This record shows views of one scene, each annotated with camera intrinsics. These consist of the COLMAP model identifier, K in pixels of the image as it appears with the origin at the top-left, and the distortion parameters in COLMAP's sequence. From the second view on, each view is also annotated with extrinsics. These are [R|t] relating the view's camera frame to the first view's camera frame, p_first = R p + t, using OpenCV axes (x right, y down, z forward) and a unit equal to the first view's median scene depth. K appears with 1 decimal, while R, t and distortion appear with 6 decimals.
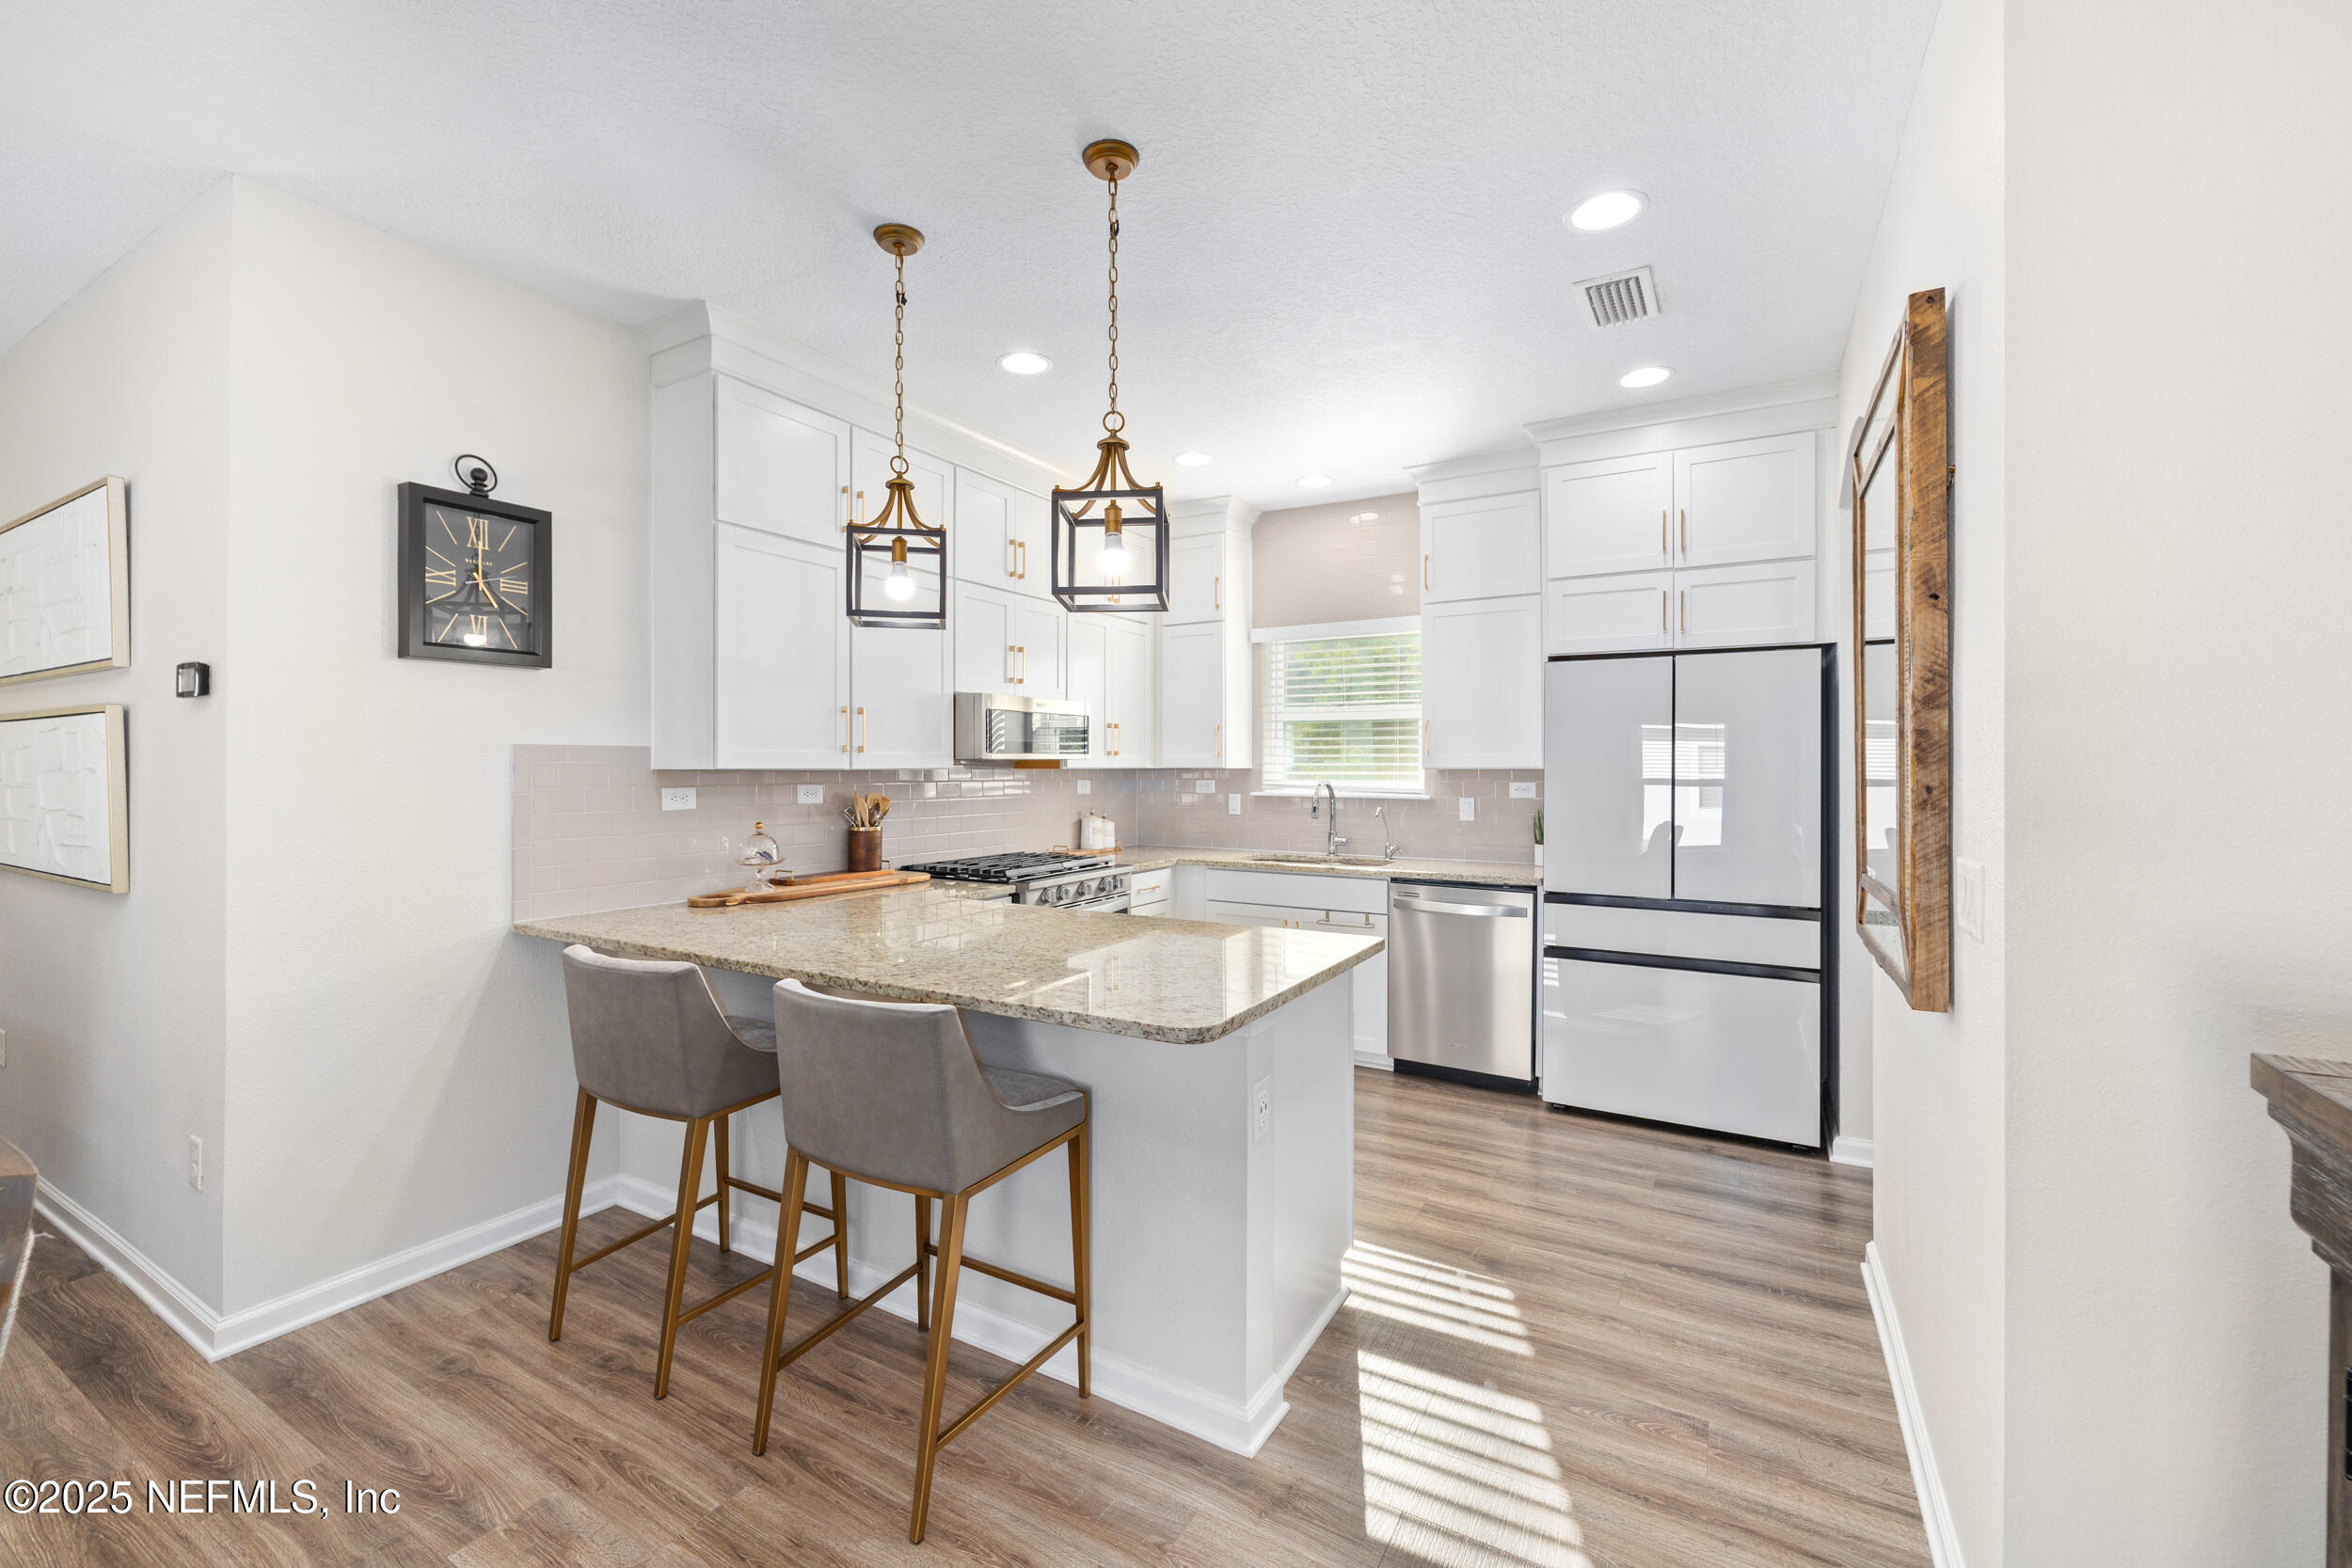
lens RADIAL K [[983.3, 0, 1152.9], [0, 983.3, 769.9], [0, 0, 1]] dist [0.000932, -0.000061]
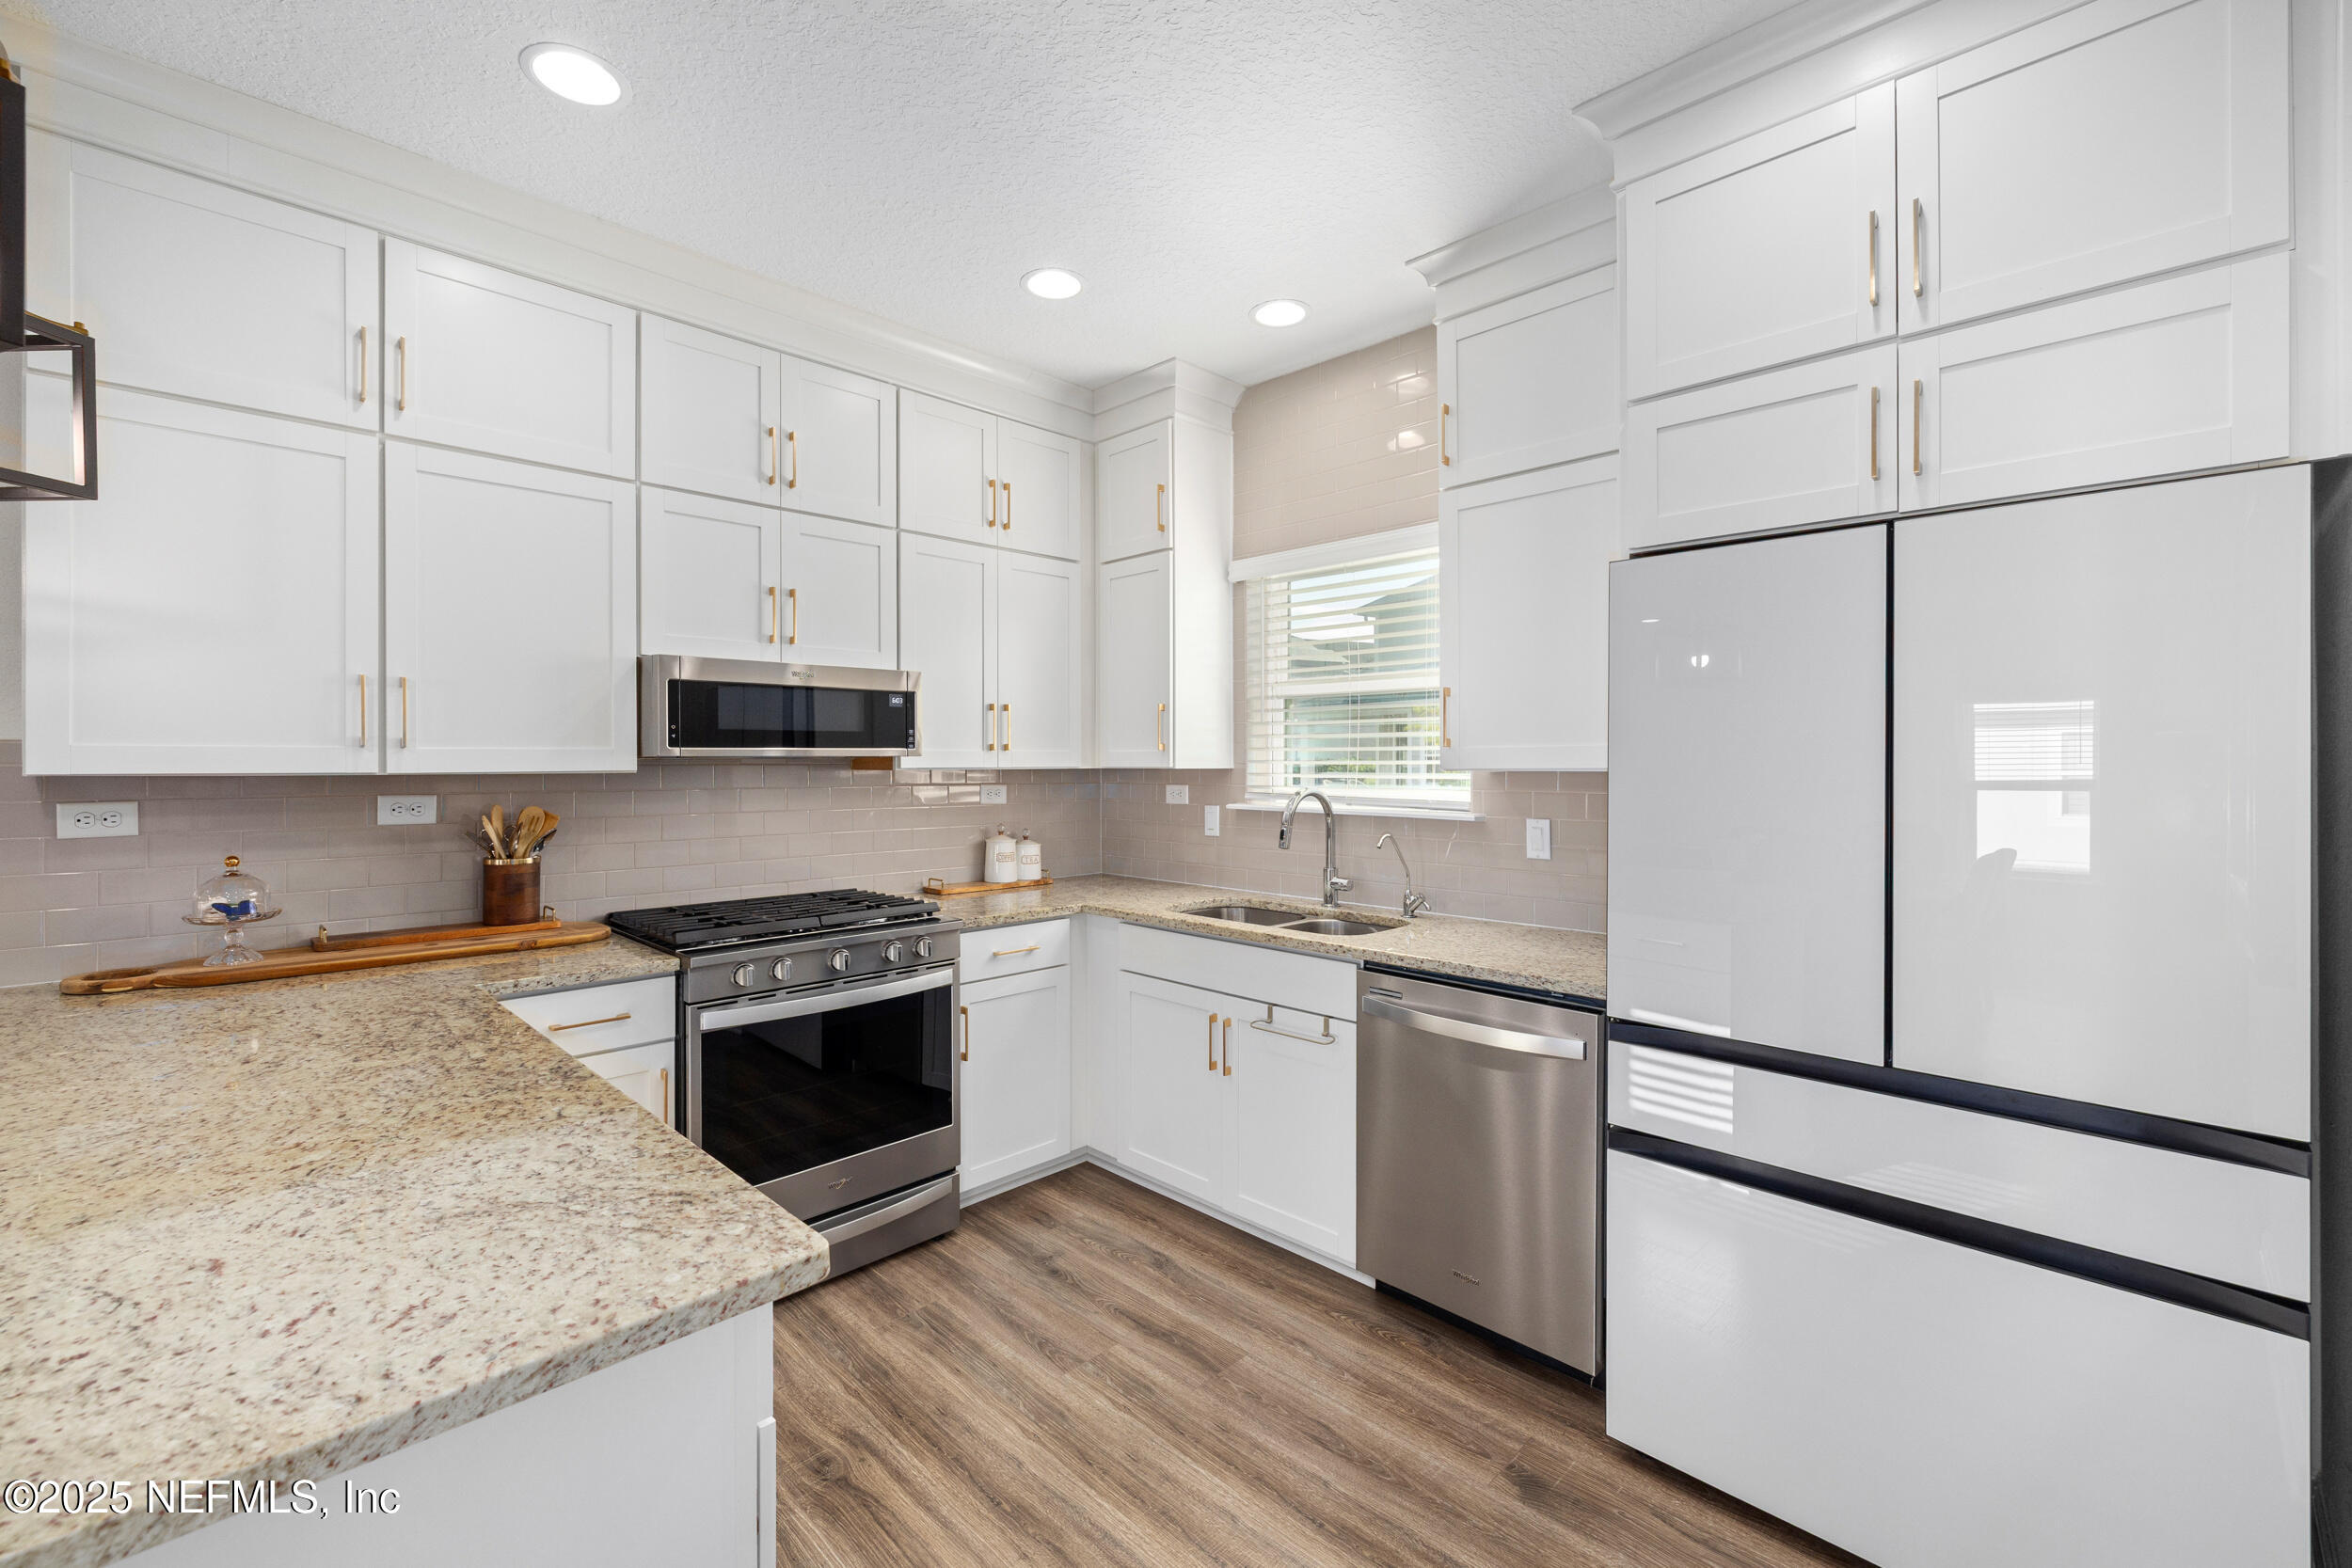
lens RADIAL K [[980.0, 0, 1154.4], [0, 980.0, 768.0], [0, 0, 1]] dist [-0.000922, -0.000579]
pose [[0.968649, 0.001048, -0.248432, 0.315743], [-0.000019, 0.999991, 0.004142, -0.006884], [0.248434, -0.004007, 0.968640, 0.485134]]
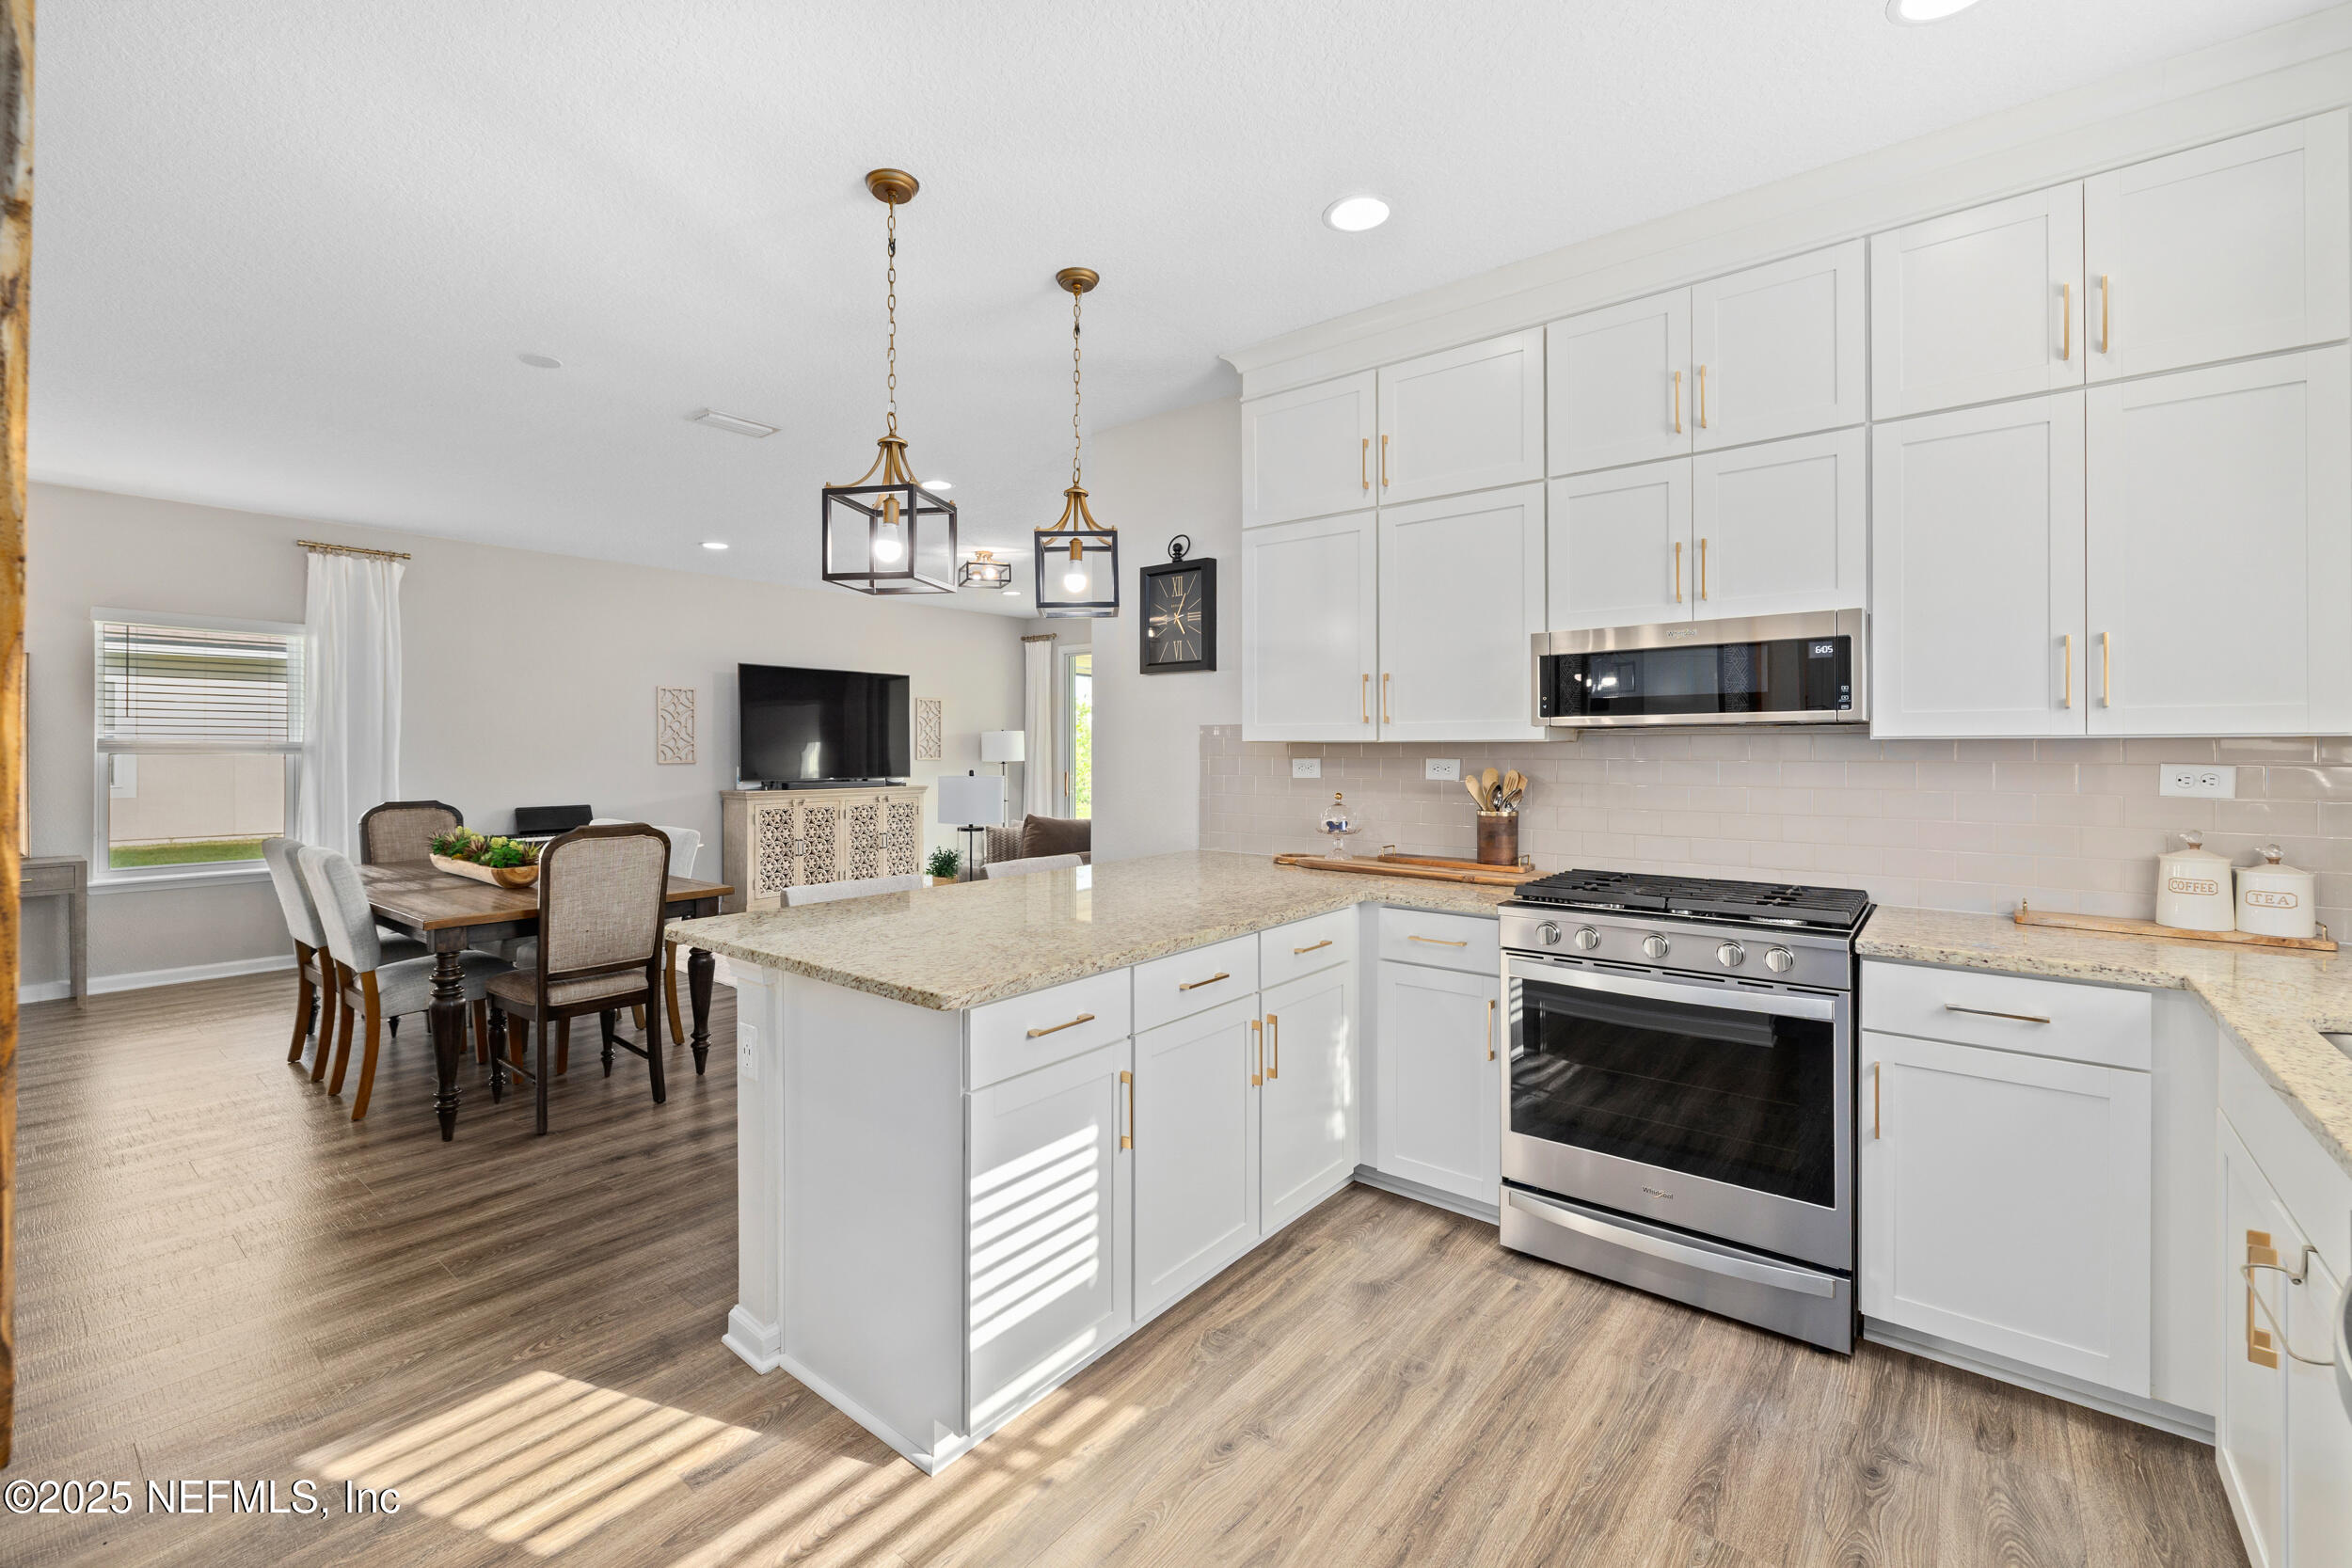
lens RADIAL K [[997.1, 0, 1153.4], [0, 997.1, 752.7], [0, 0, 1]] dist [0.005890, 0.000172]
pose [[-0.150183, 0.003646, -0.988651, 0.616596], [-0.001780, 0.999991, 0.003958, 0.006054], [0.988657, 0.002355, -0.150175, 0.884920]]
